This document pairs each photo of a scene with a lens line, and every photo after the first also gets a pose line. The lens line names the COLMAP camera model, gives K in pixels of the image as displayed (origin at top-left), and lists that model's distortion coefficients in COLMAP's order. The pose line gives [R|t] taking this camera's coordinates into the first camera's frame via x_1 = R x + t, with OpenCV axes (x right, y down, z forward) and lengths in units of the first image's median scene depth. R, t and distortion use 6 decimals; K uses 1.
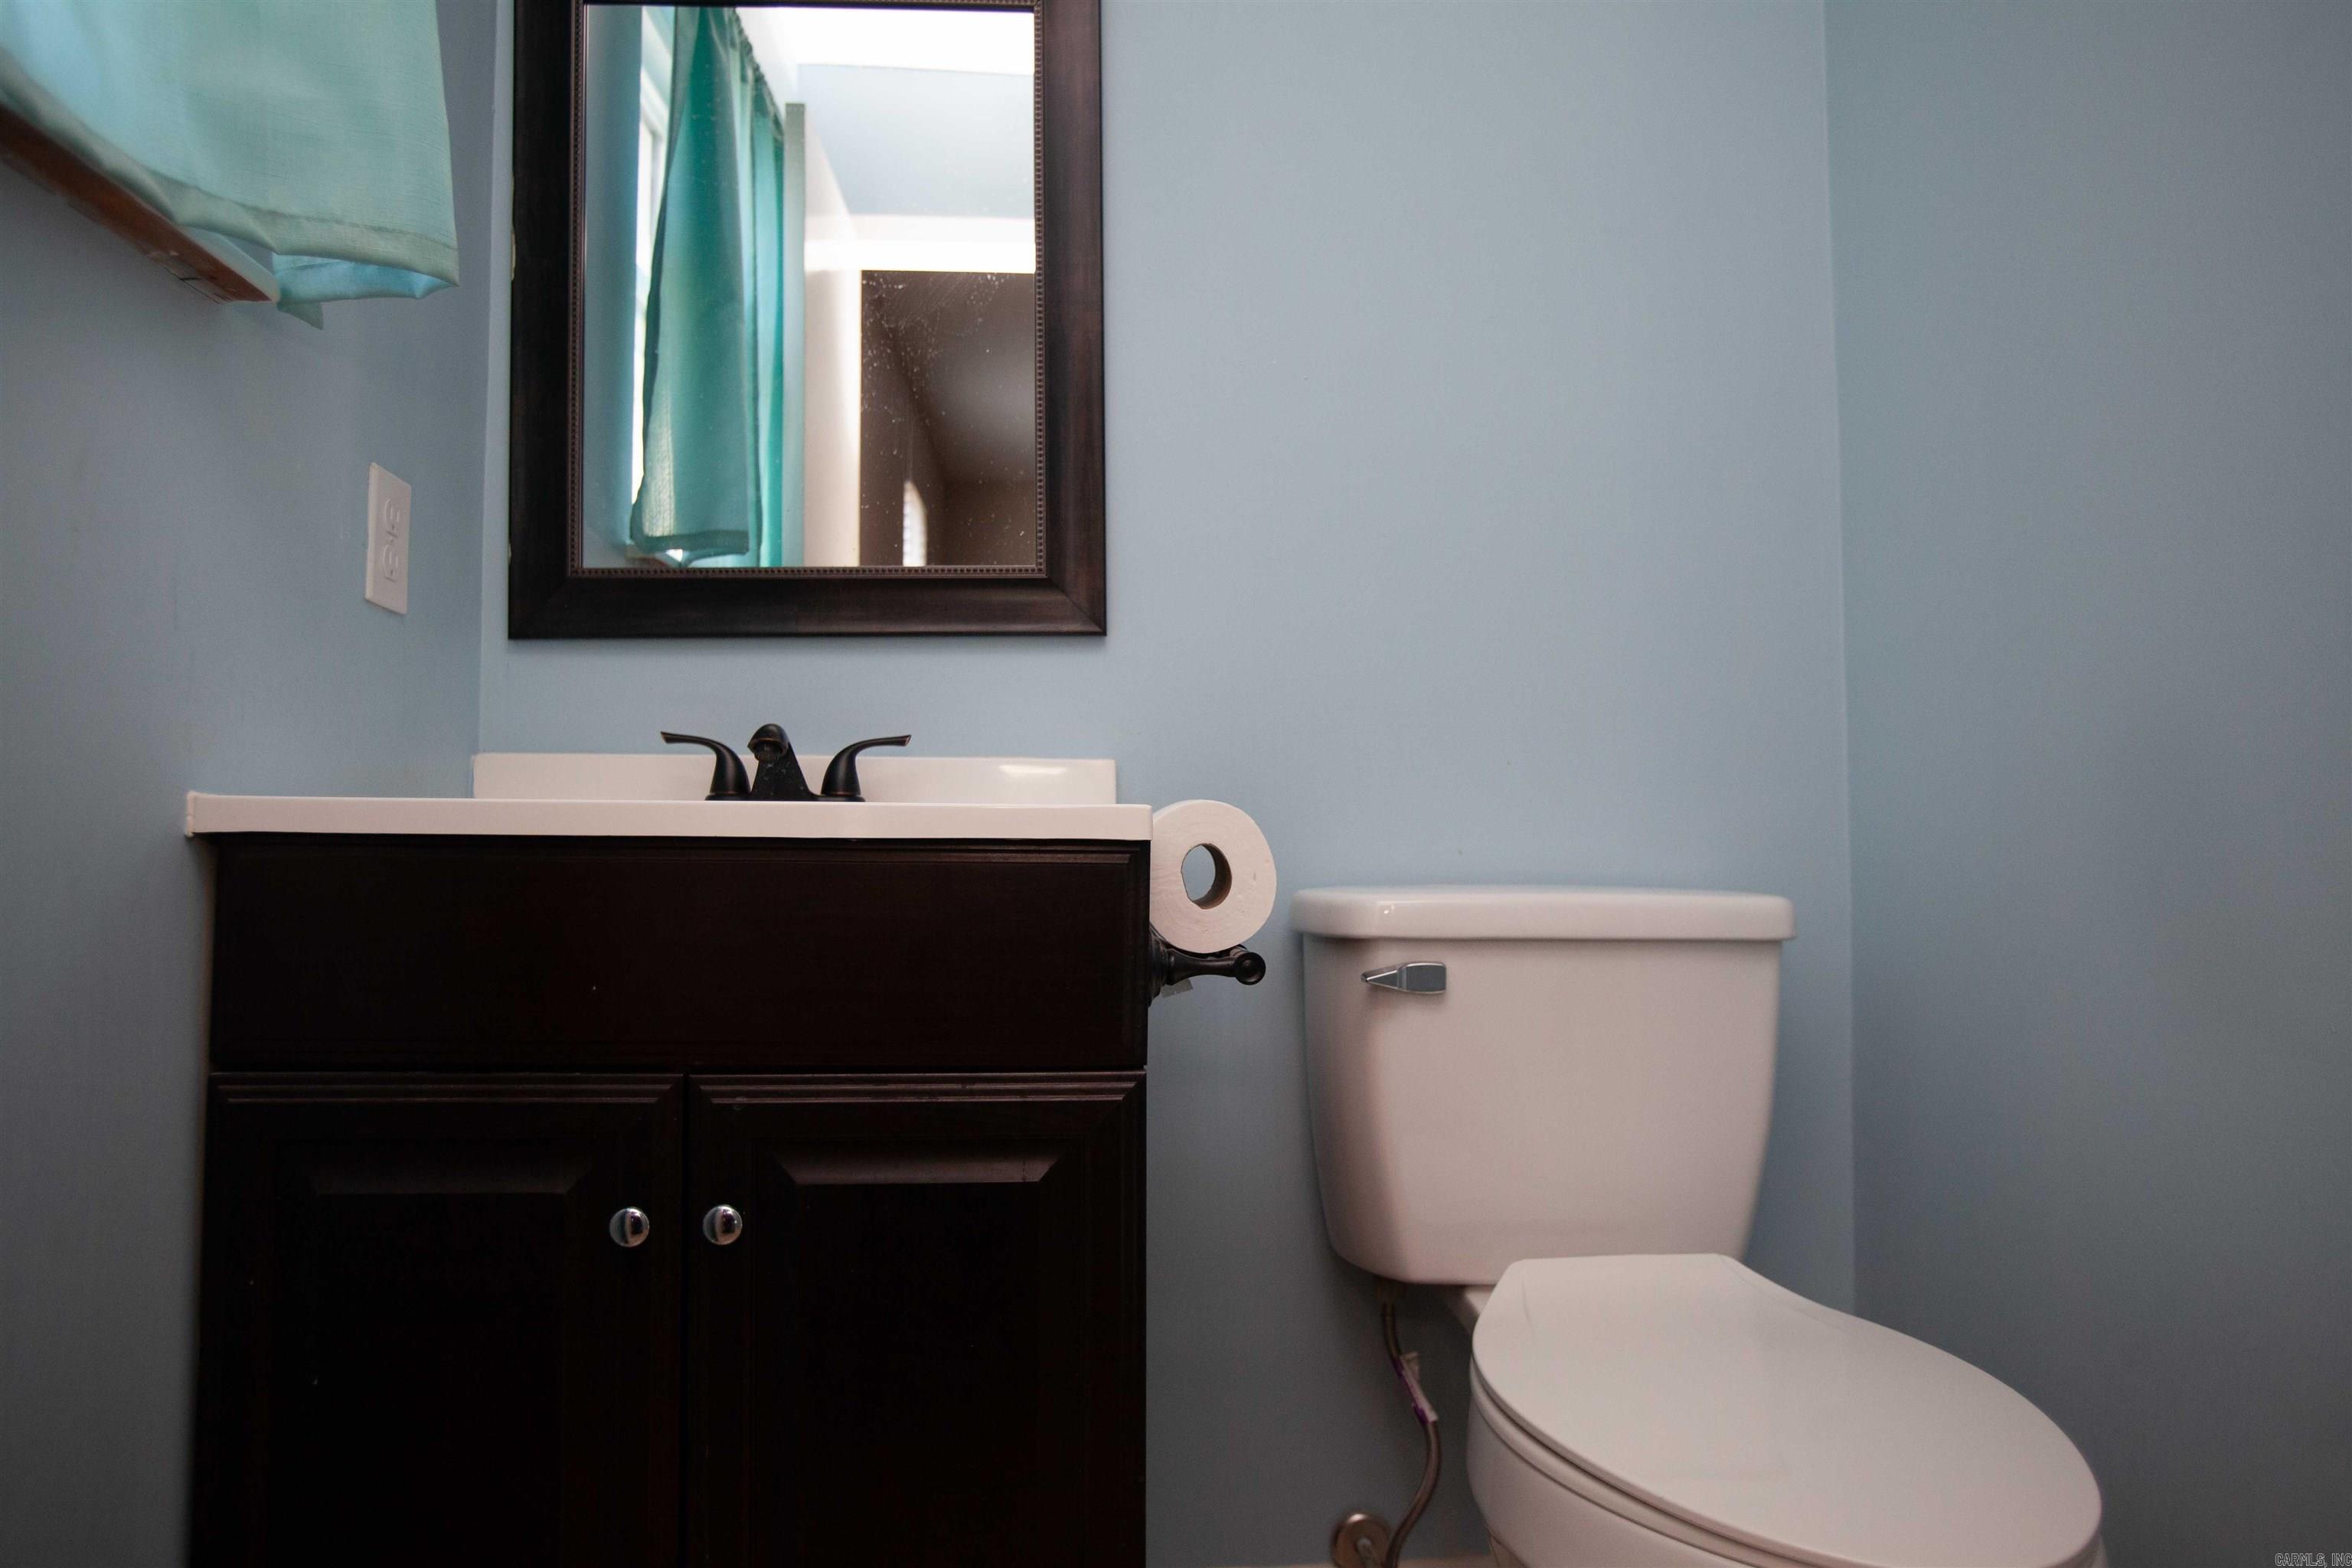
lens RADIAL K [[1402.0, 0, 1176.0], [0, 1402.0, 784.0], [0, 0, 1]] dist [-0.106853, 0.114812]
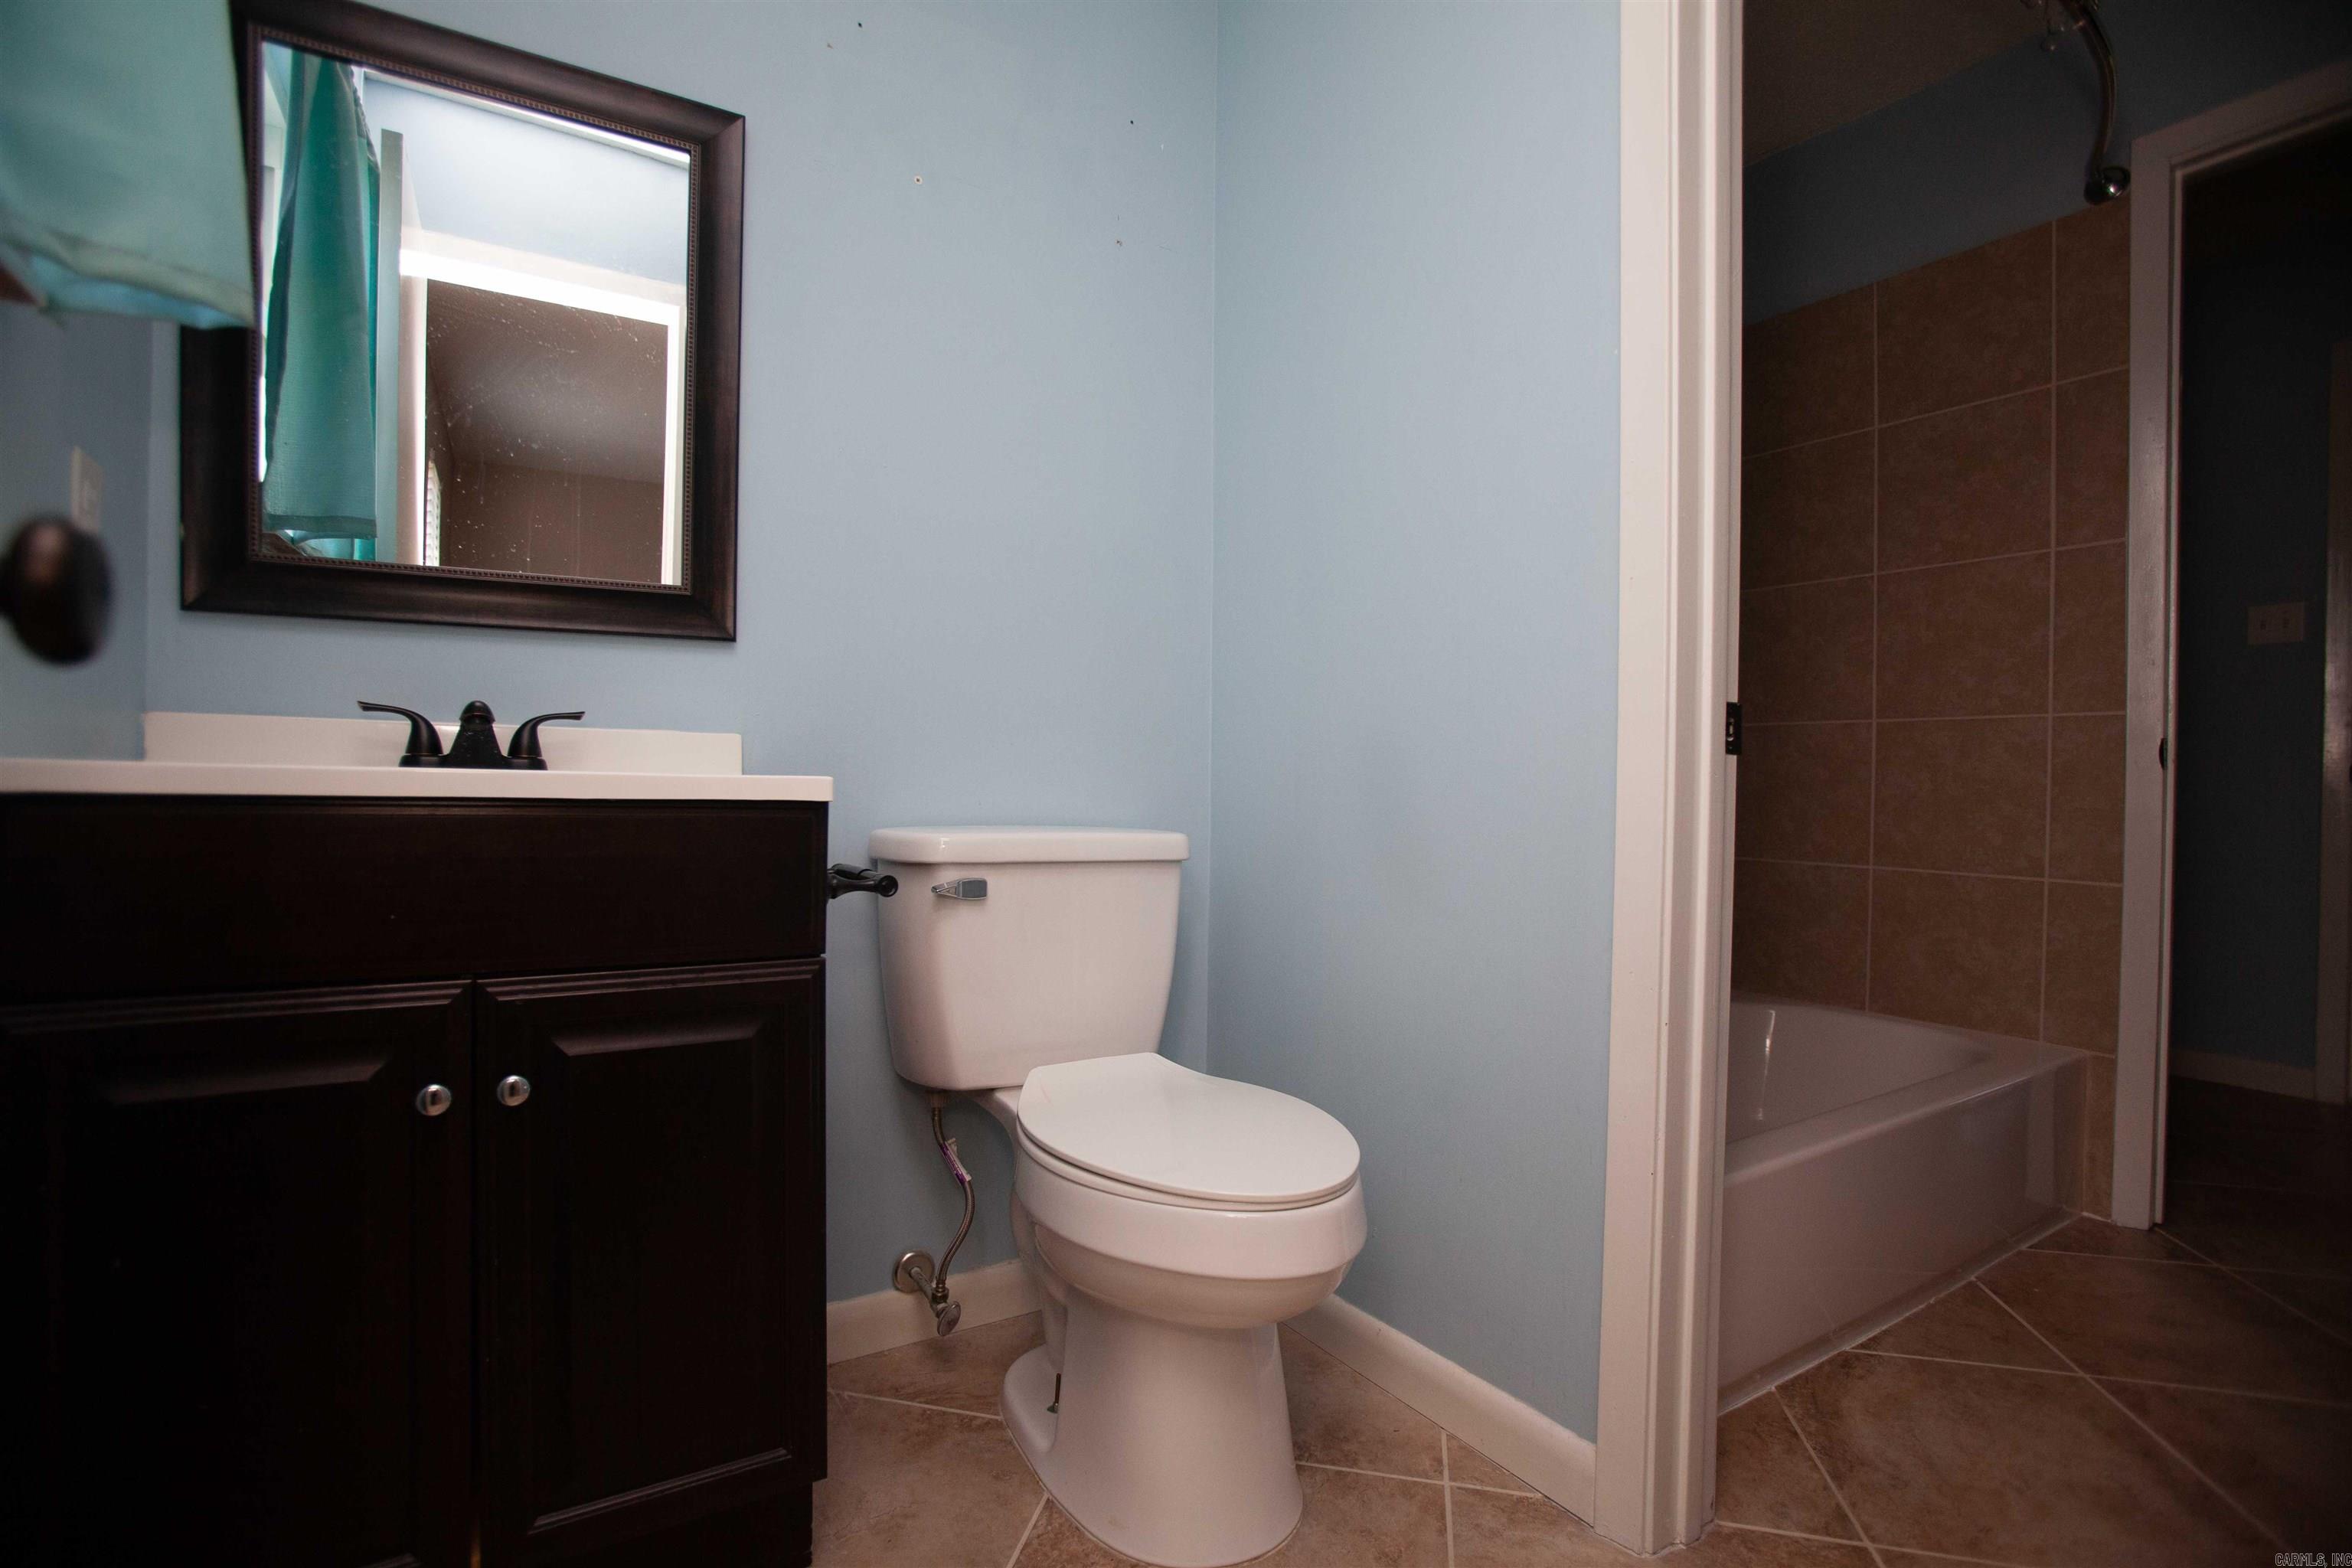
lens RADIAL K [[1091.5, 0, 1150.6], [0, 1091.5, 788.0], [0, 0, 1]] dist [-0.078095, 0.032062]
pose [[0.888736, 0.010354, 0.458303, -0.187107], [-0.033380, 0.998553, 0.042172, -0.024921], [-0.457203, -0.052778, 0.887795, -0.124157]]
